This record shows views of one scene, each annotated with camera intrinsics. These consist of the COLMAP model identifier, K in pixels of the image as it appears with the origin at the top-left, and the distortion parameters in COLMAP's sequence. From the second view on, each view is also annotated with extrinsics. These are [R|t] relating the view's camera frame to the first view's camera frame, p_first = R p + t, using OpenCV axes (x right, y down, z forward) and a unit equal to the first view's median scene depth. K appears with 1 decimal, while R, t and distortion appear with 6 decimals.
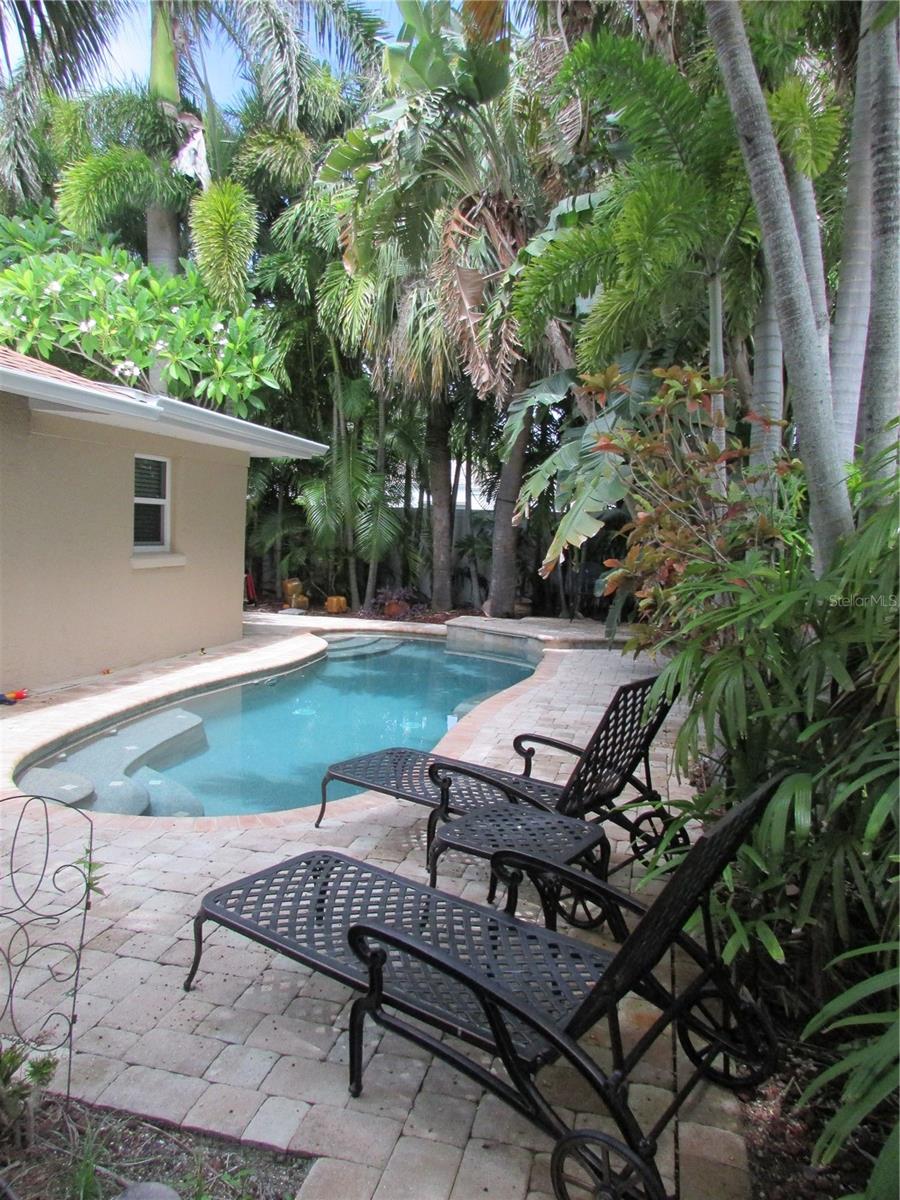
lens RADIAL K [[848.2, 0, 450.0], [0, 848.2, 600.0], [0, 0, 1]] dist [-0.016693, 0.002899]
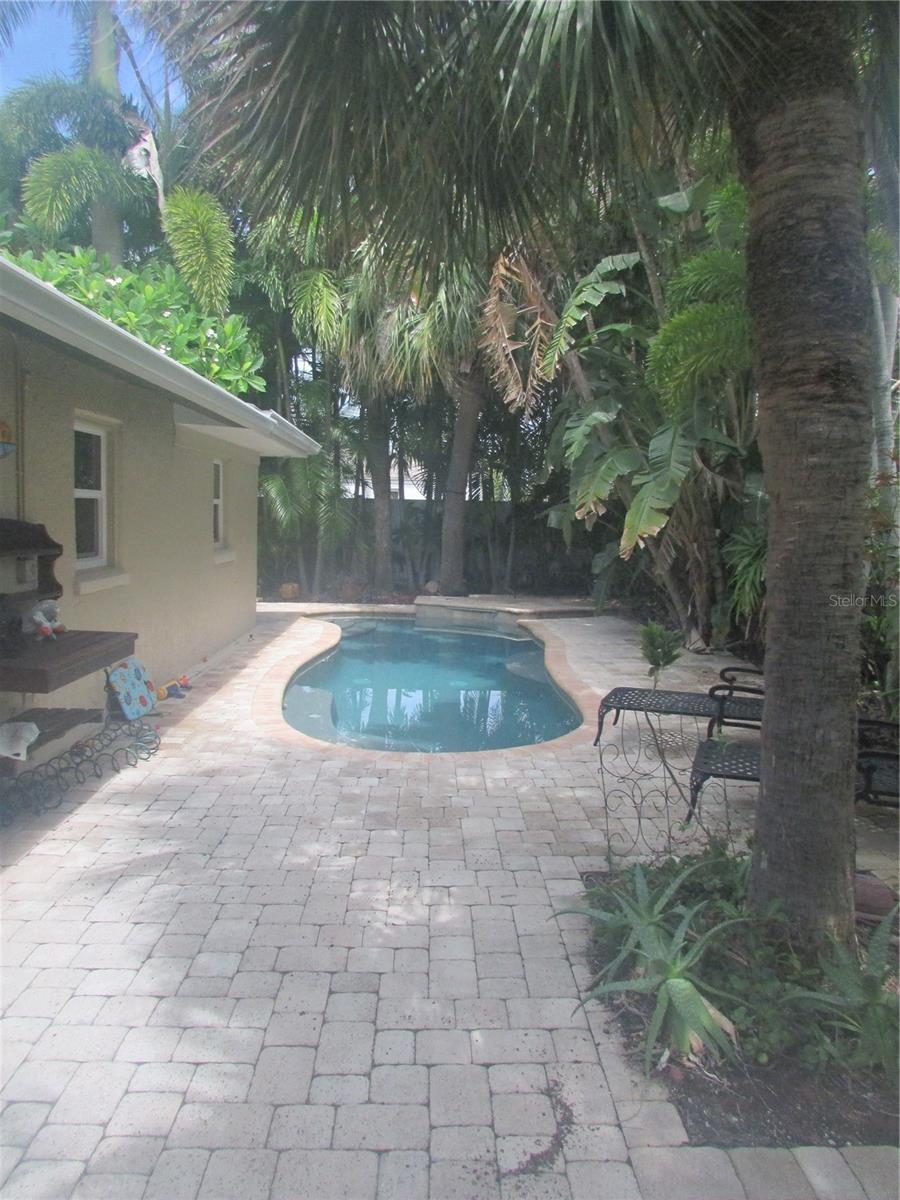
lens RADIAL K [[848.2, 0, 450.0], [0, 848.2, 600.0], [0, 0, 1]] dist [-0.016693, 0.002899]
pose [[0.963531, -0.046086, 0.263597, -0.254569], [0.040095, 0.998802, 0.028064, -0.006127], [-0.264575, -0.016472, 0.964225, -0.092984]]
